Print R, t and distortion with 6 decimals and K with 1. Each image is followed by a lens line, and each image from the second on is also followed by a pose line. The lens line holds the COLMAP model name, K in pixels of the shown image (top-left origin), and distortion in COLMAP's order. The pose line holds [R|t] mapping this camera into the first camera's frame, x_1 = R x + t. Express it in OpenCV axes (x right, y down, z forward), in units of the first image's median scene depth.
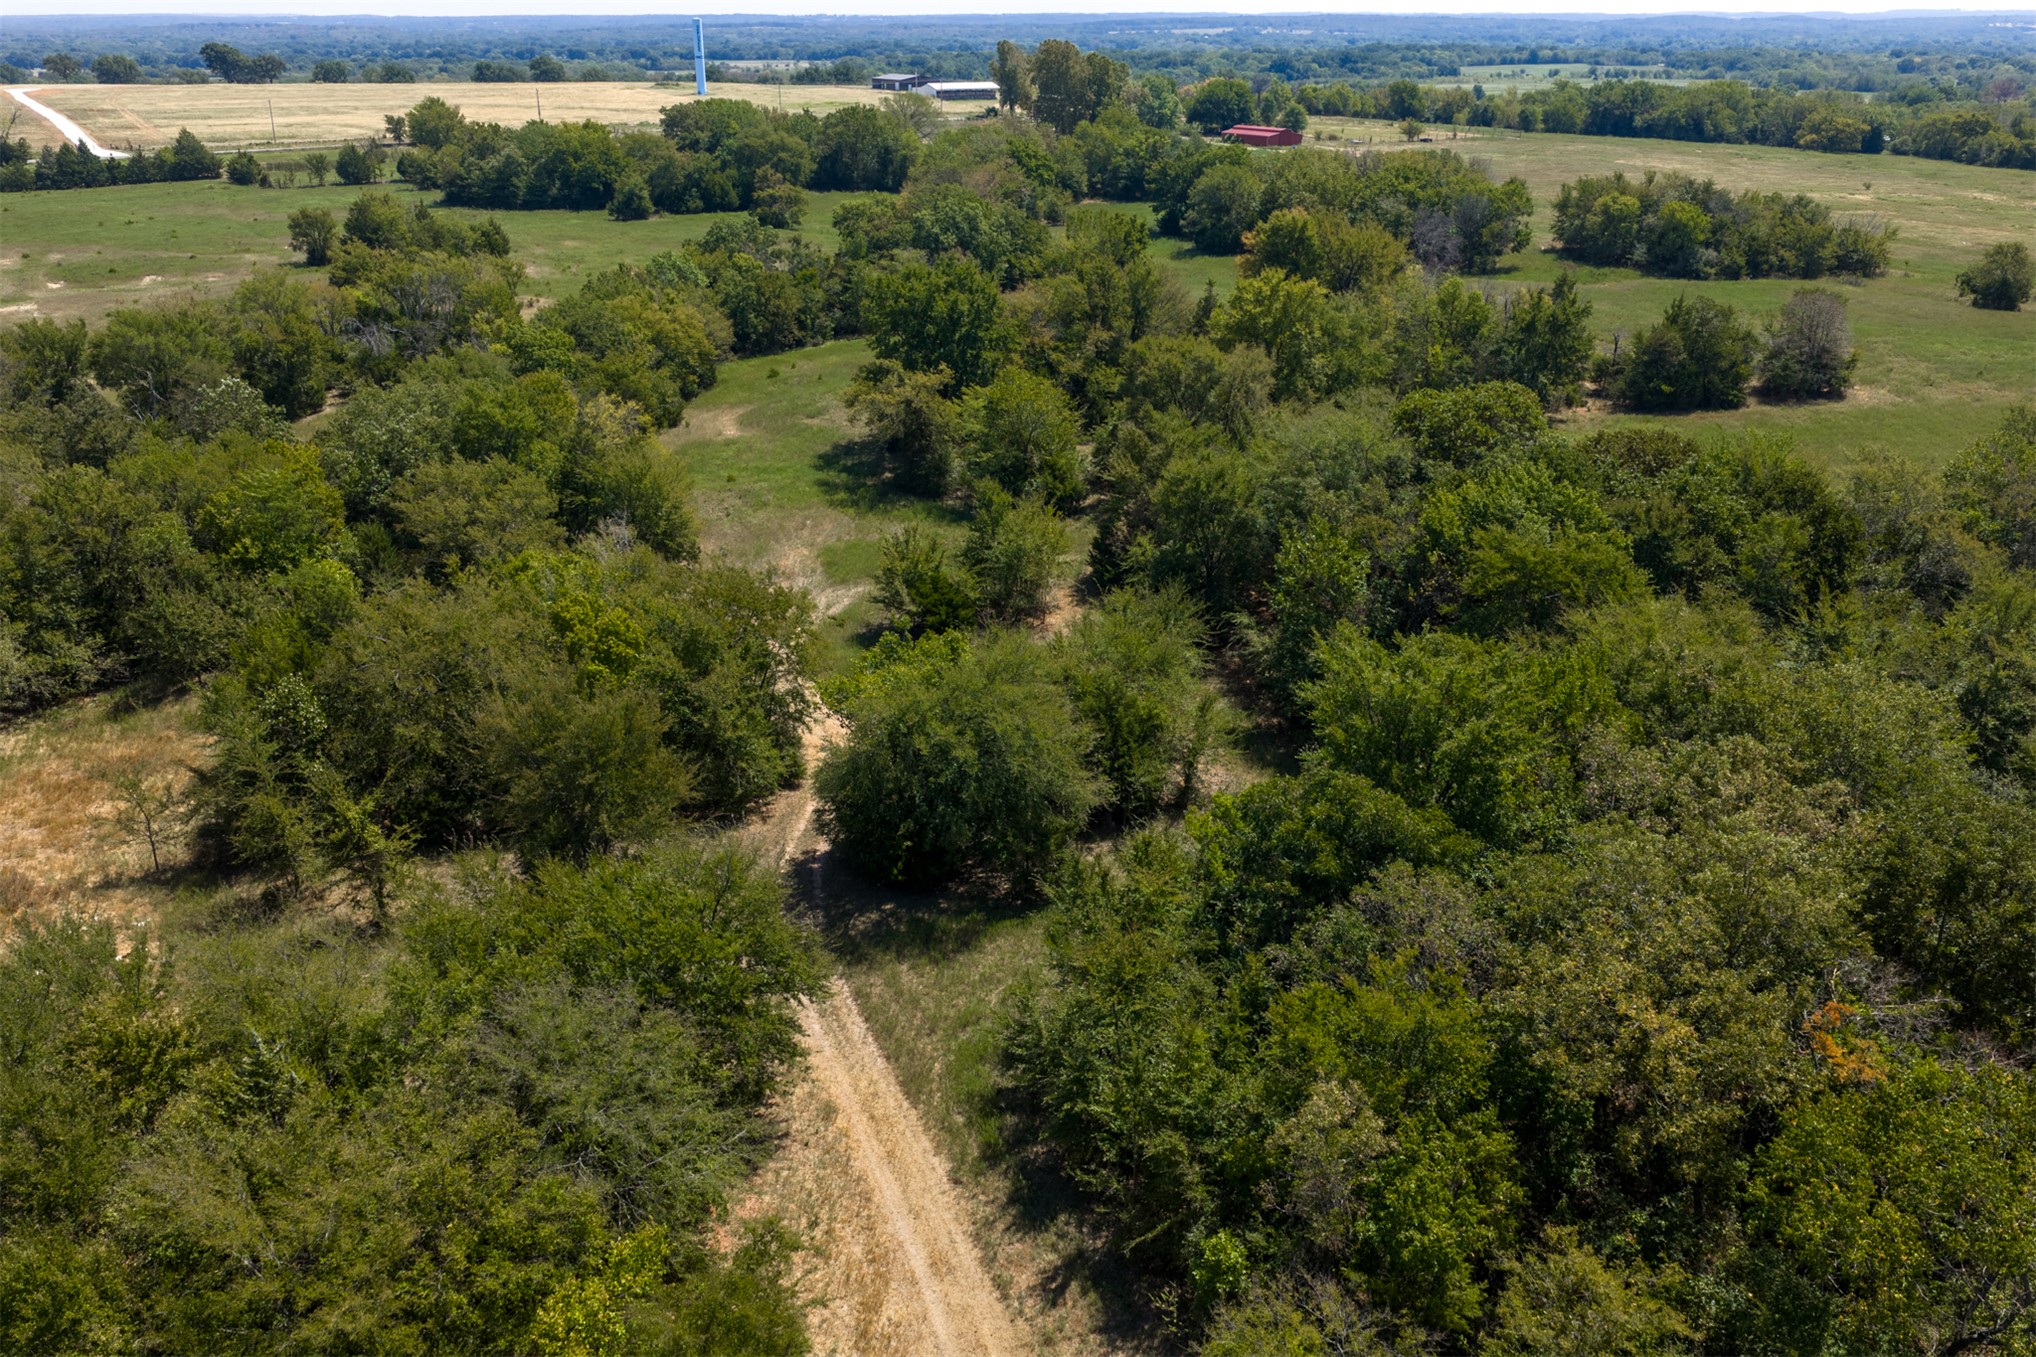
lens RADIAL K [[1695.2, 0, 1015.6], [0, 1695.2, 666.3], [0, 0, 1]] dist [0.010466, -0.007640]
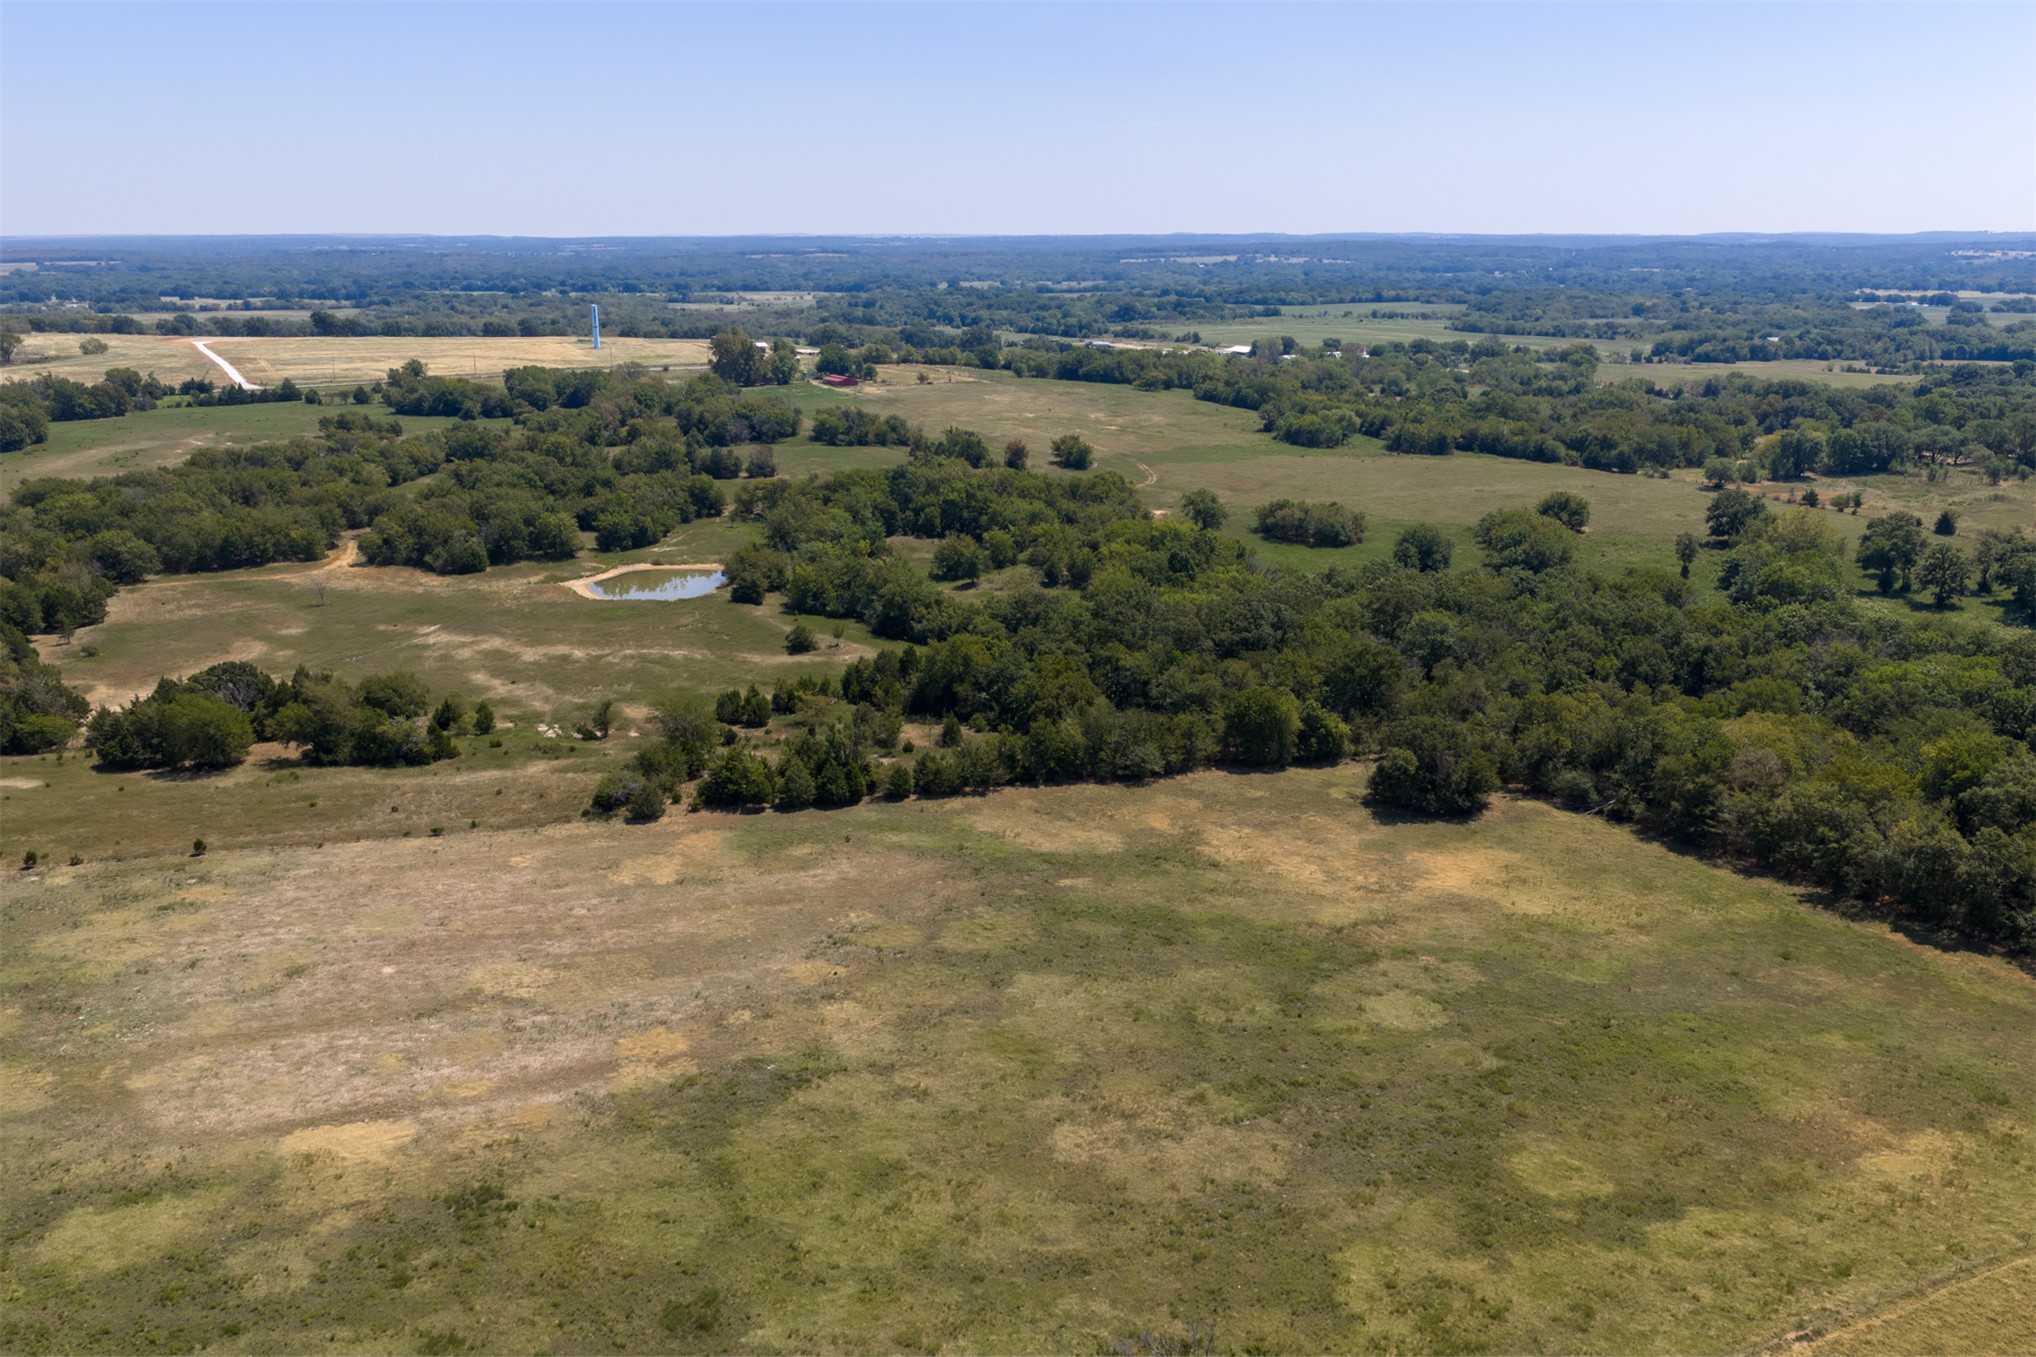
lens RADIAL K [[1695.2, 0, 1015.6], [0, 1695.2, 666.3], [0, 0, 1]] dist [0.010466, -0.007640]
pose [[0.998580, 0.014660, -0.051215, 0.543091], [-0.020431, 0.993267, -0.114032, 0.270245], [0.049199, 0.114917, 0.992156, -1.036343]]
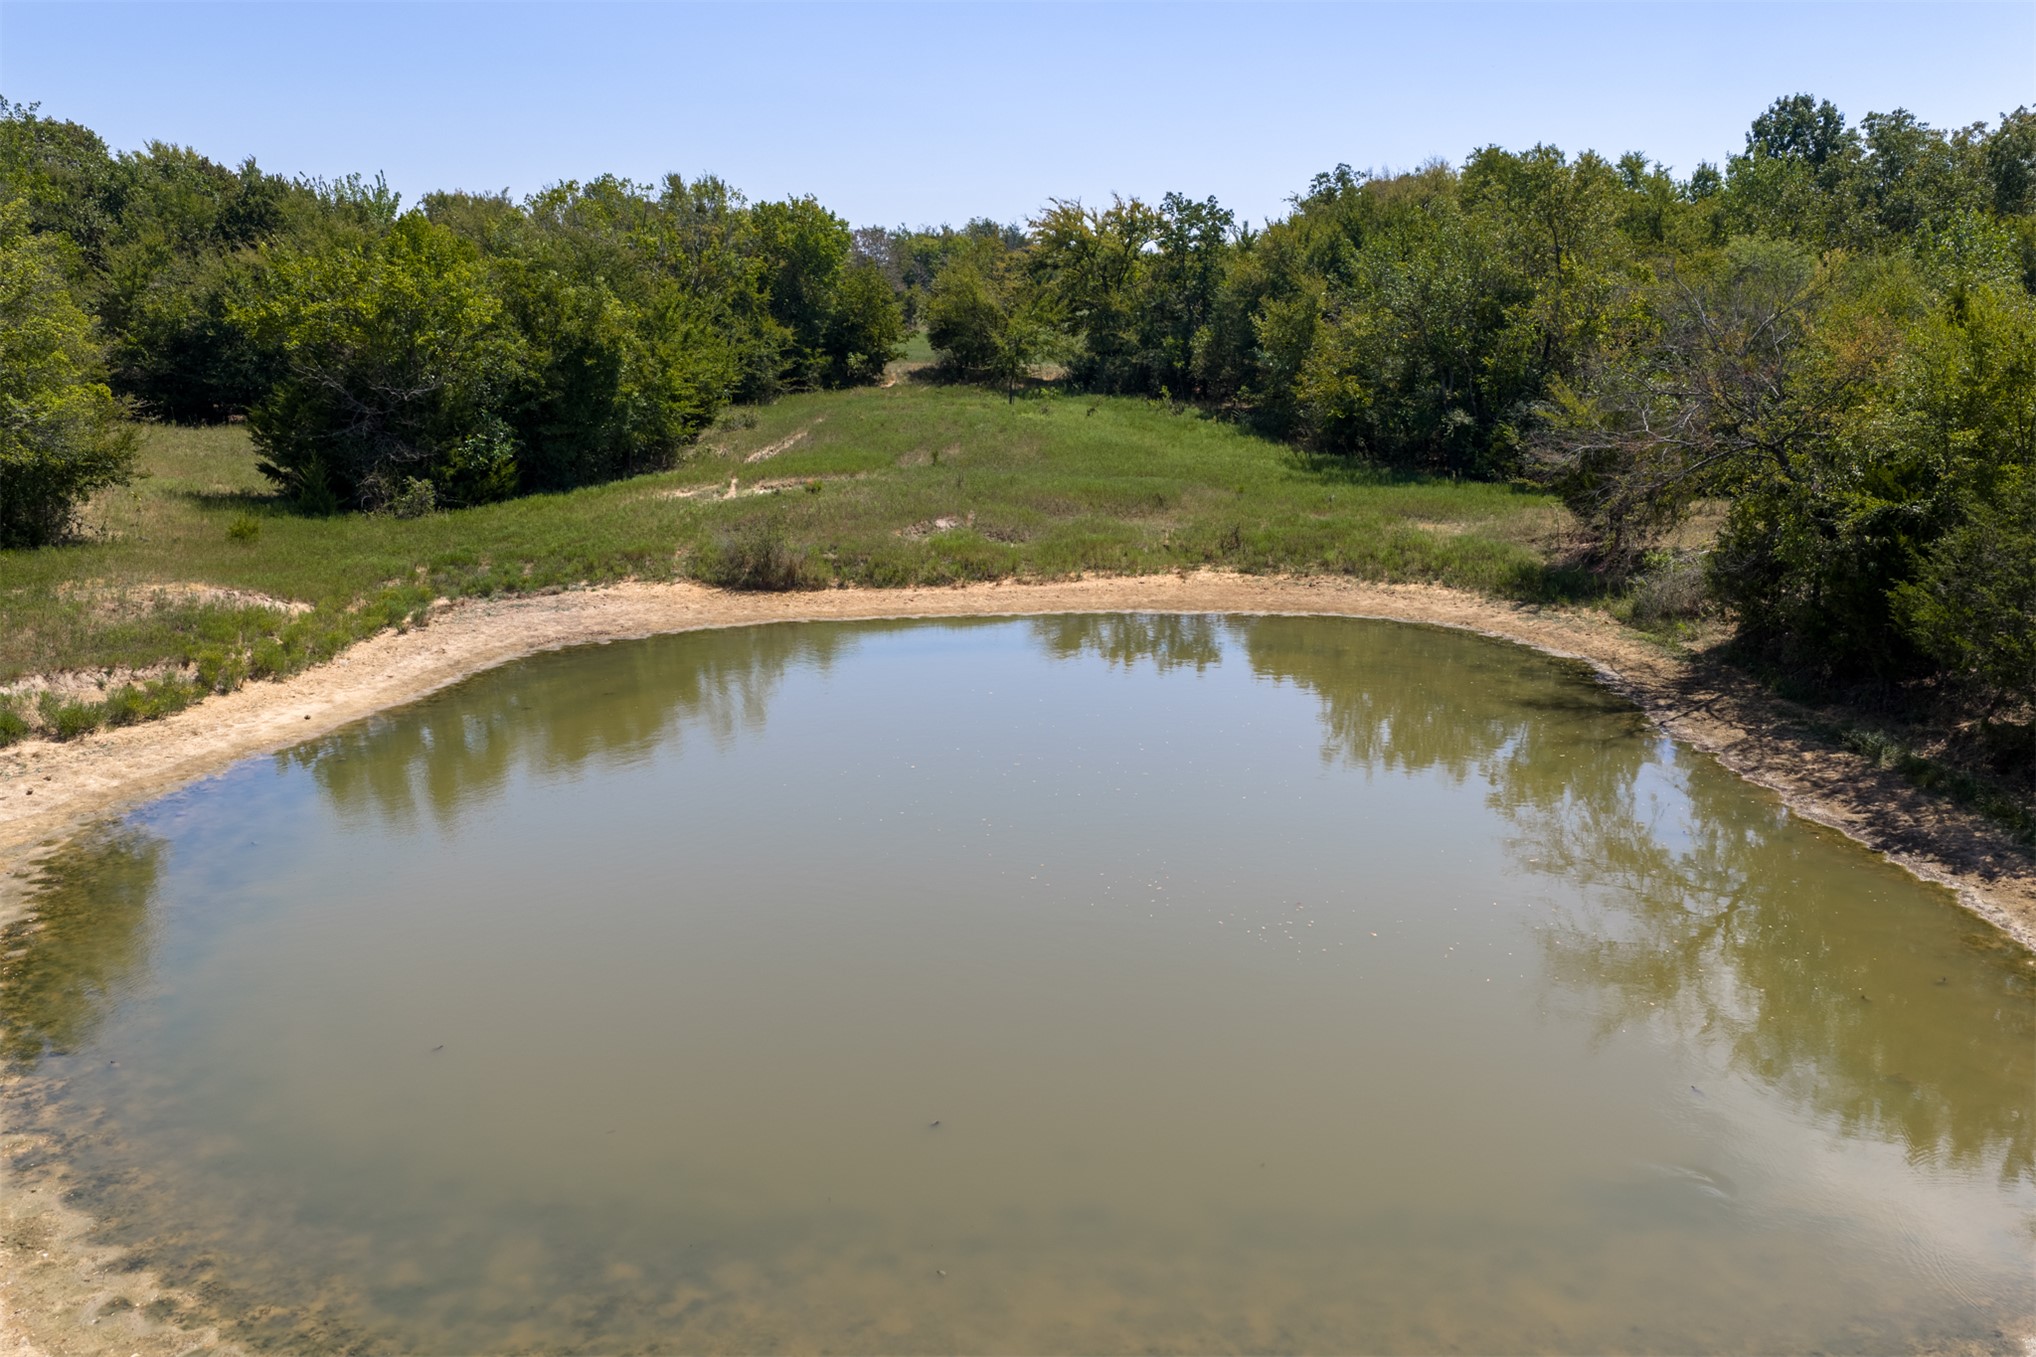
lens RADIAL K [[1688.1, 0, 1034.9], [0, 1688.1, 686.6], [0, 0, 1]] dist [0.043325, -0.076519]
pose [[0.996671, -0.018403, 0.079418, 0.231866], [0.029028, 0.990450, -0.134783, 0.091885], [-0.076179, 0.136640, 0.987687, 0.013340]]
